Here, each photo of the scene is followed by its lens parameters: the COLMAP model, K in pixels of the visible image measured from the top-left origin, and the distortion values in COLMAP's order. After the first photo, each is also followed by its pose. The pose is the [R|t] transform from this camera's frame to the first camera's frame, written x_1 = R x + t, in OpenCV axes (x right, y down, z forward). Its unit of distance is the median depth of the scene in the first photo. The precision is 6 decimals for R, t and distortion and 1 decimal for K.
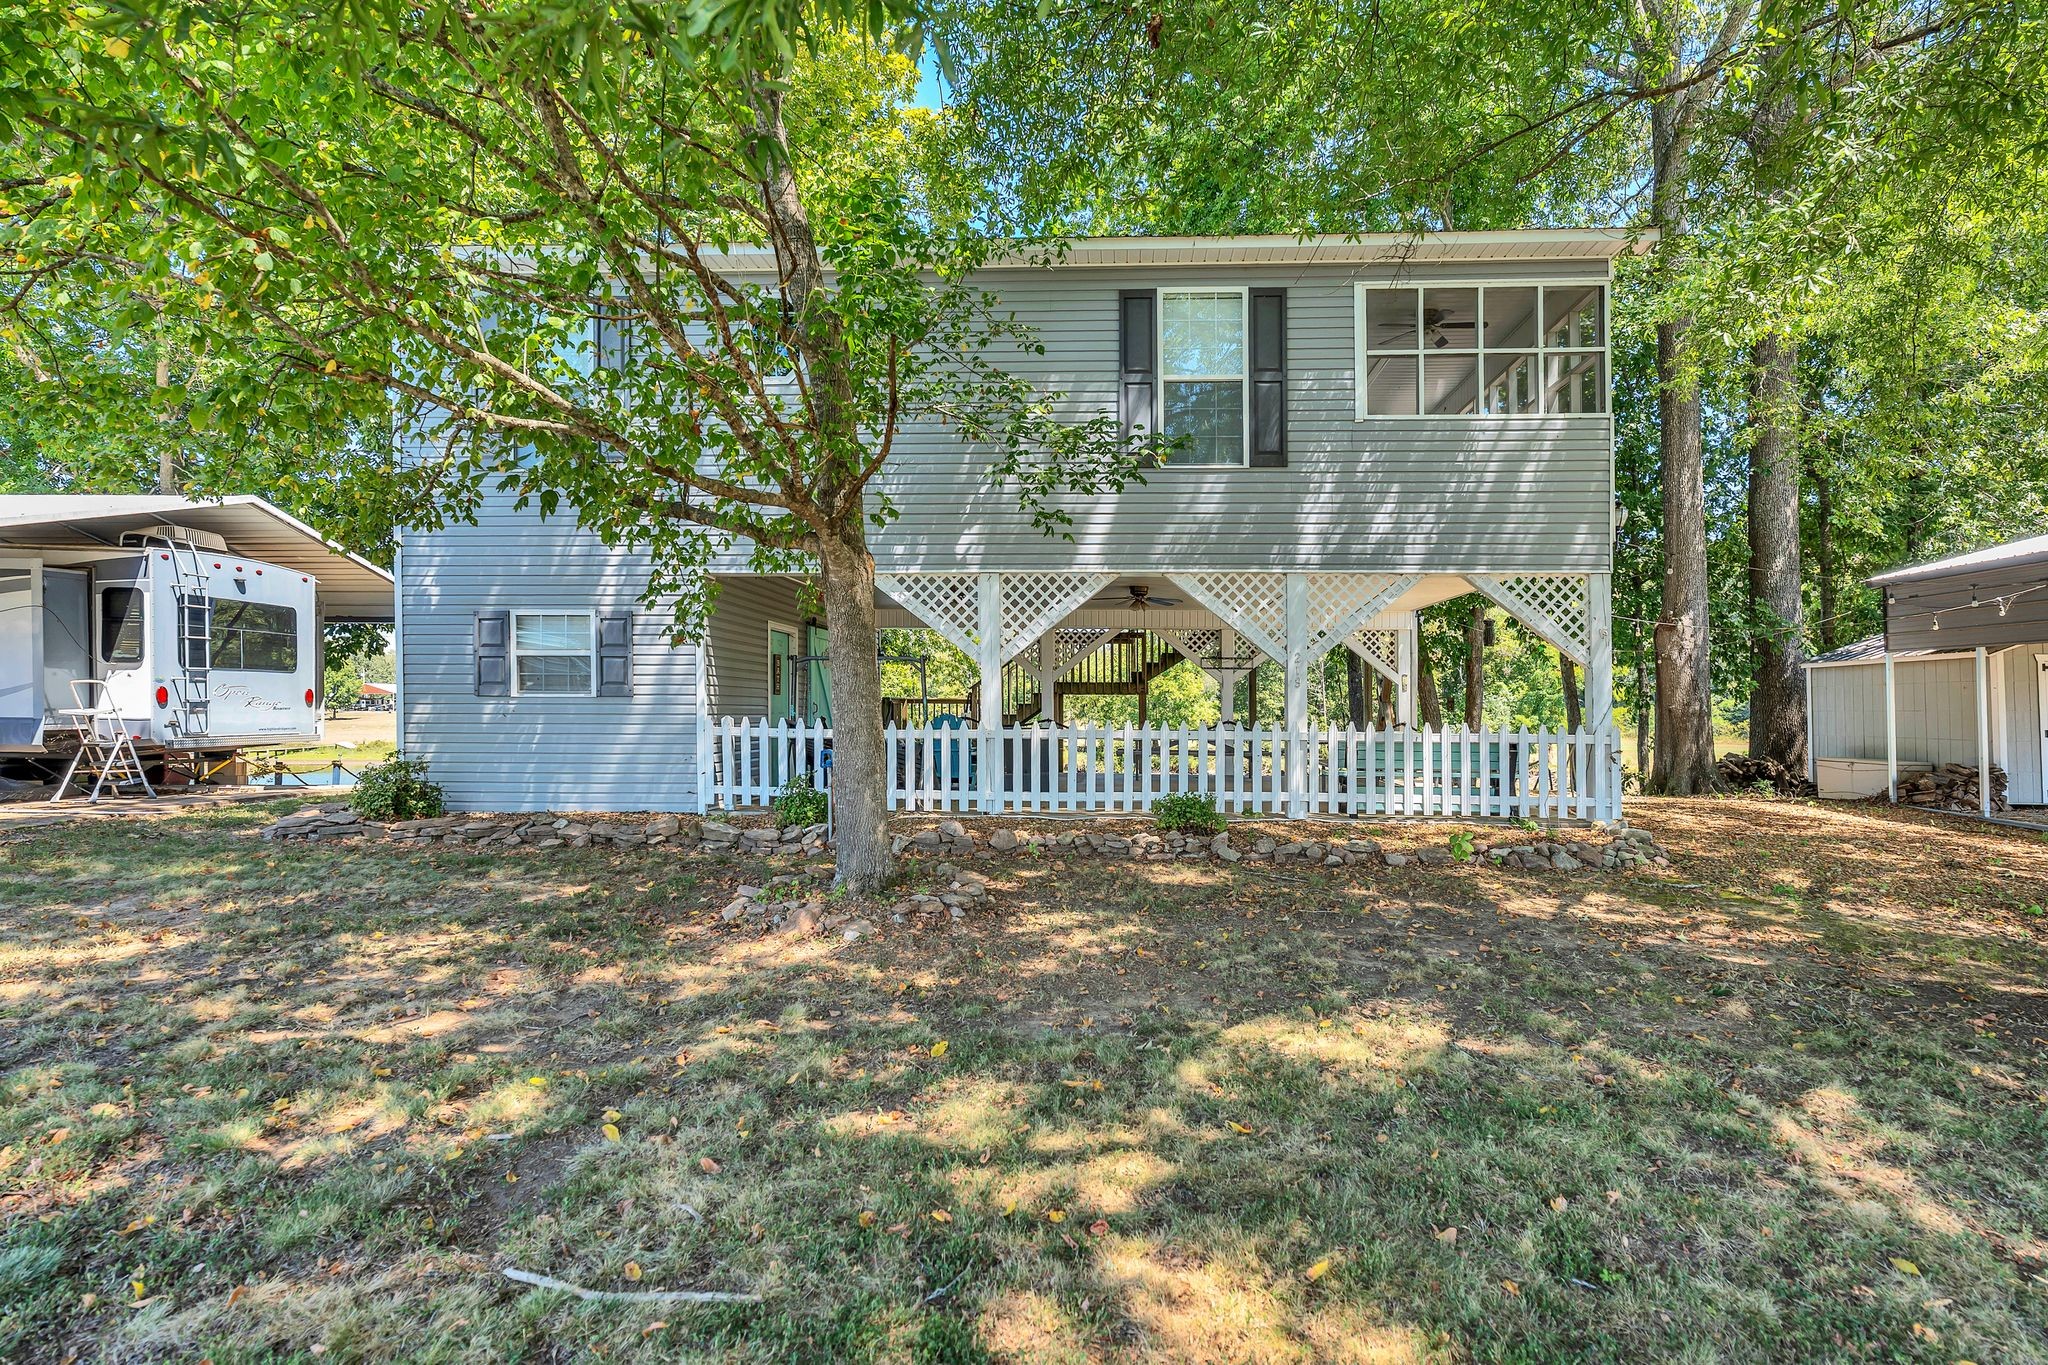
lens RADIAL K [[1162.5, 0, 1027.2], [0, 1162.5, 715.3], [0, 0, 1]] dist [-0.019900, 0.000324]
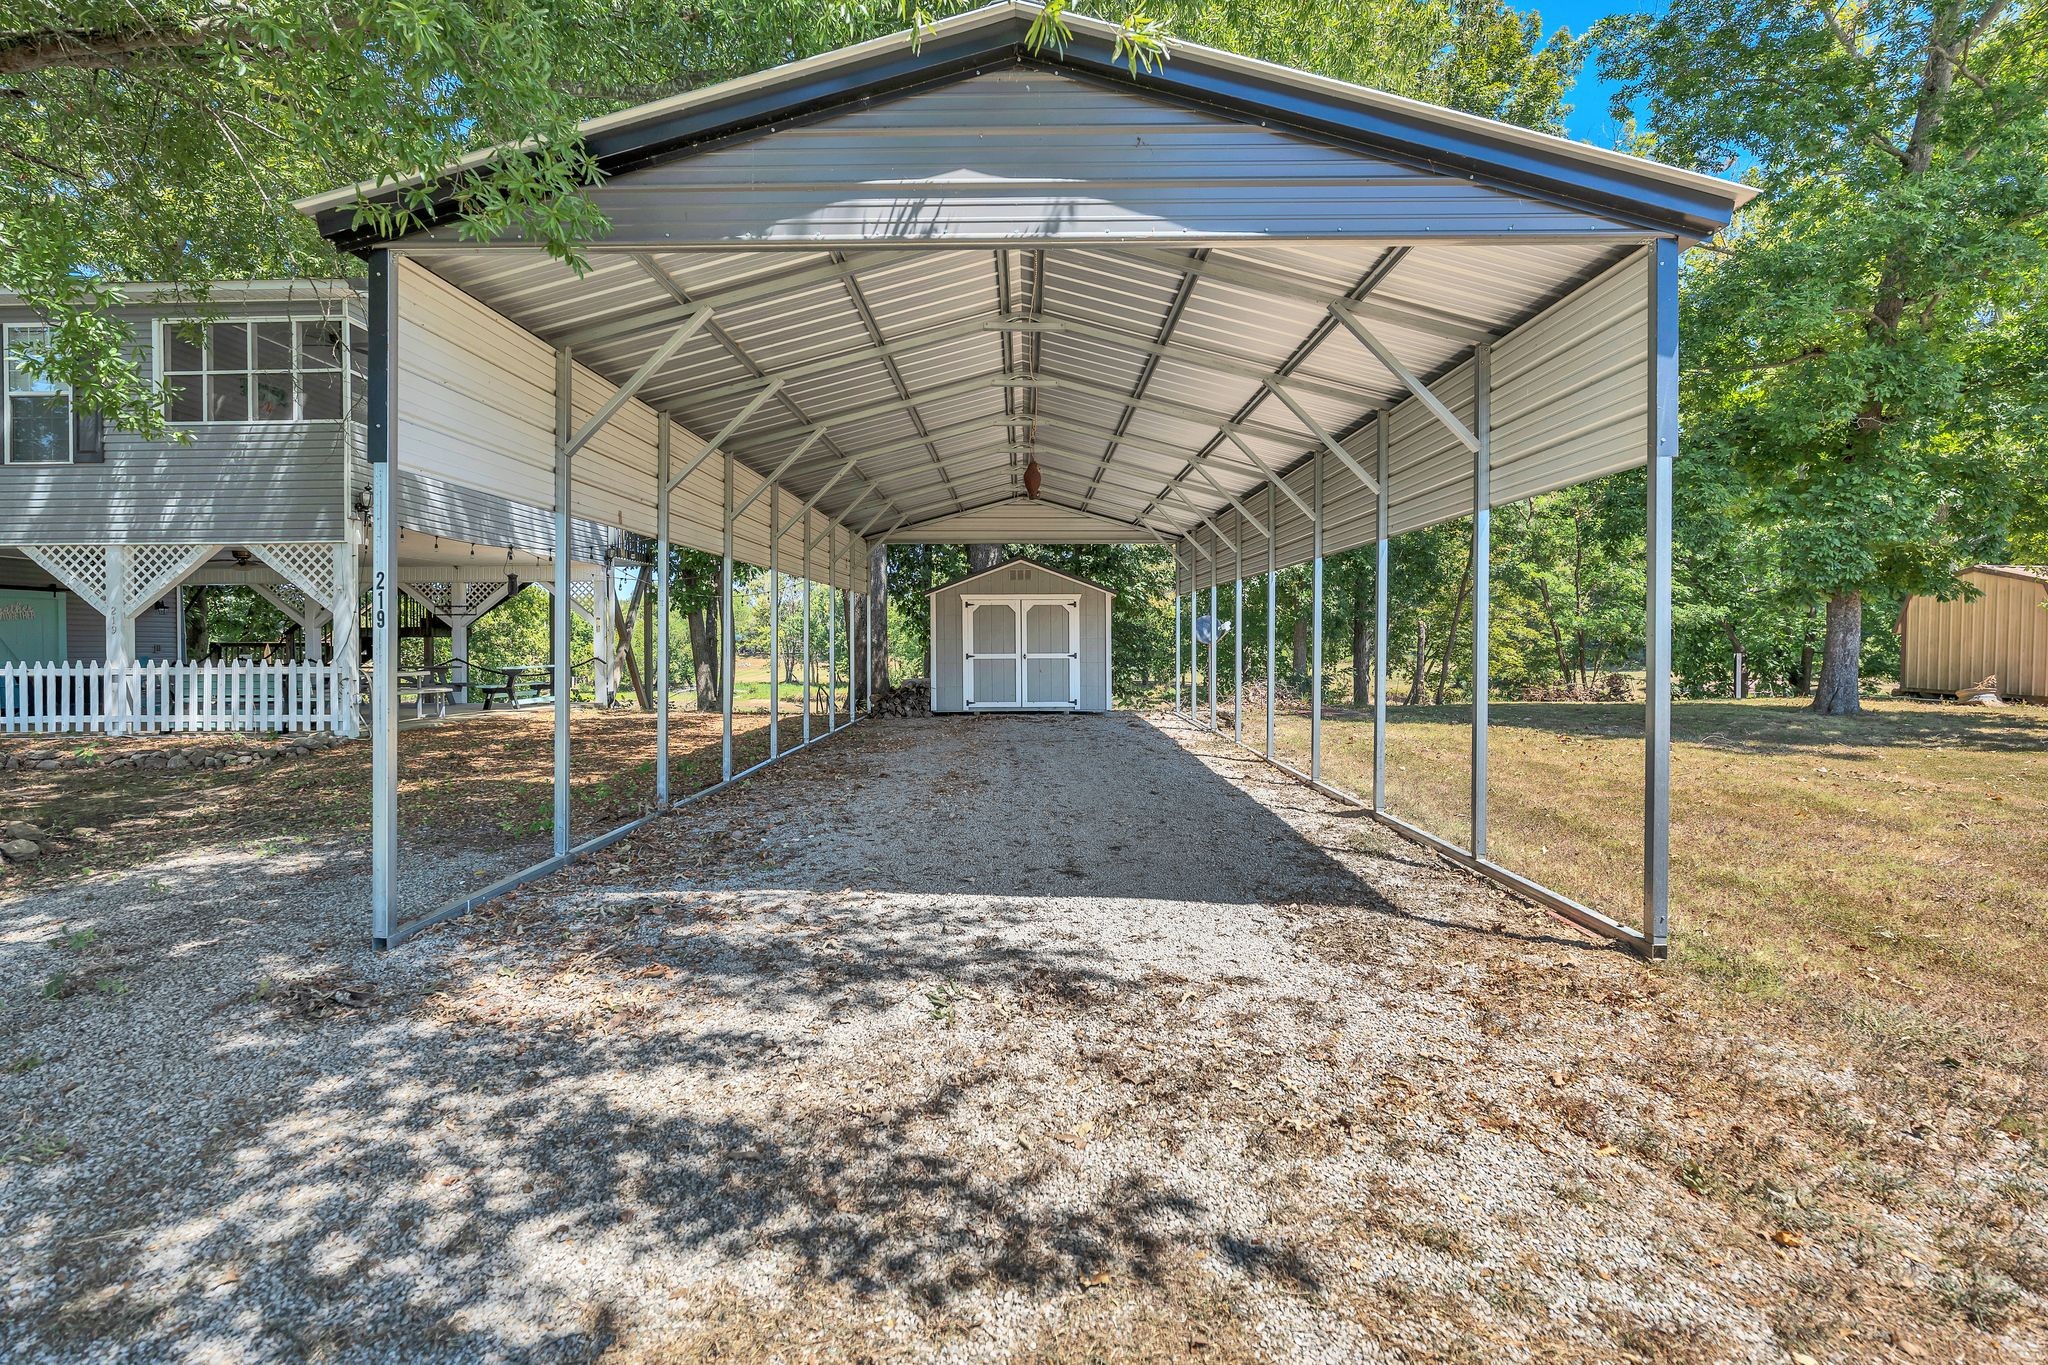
lens RADIAL K [[927.0, 0, 1003.7], [0, 927.0, 654.3], [0, 0, 1]] dist [-0.005180, 0.000301]
pose [[0.998796, -0.014814, 0.046769, 0.901533], [0.014597, 0.999881, 0.004978, 0.006087], [-0.046837, -0.004289, 0.998893, -0.055486]]
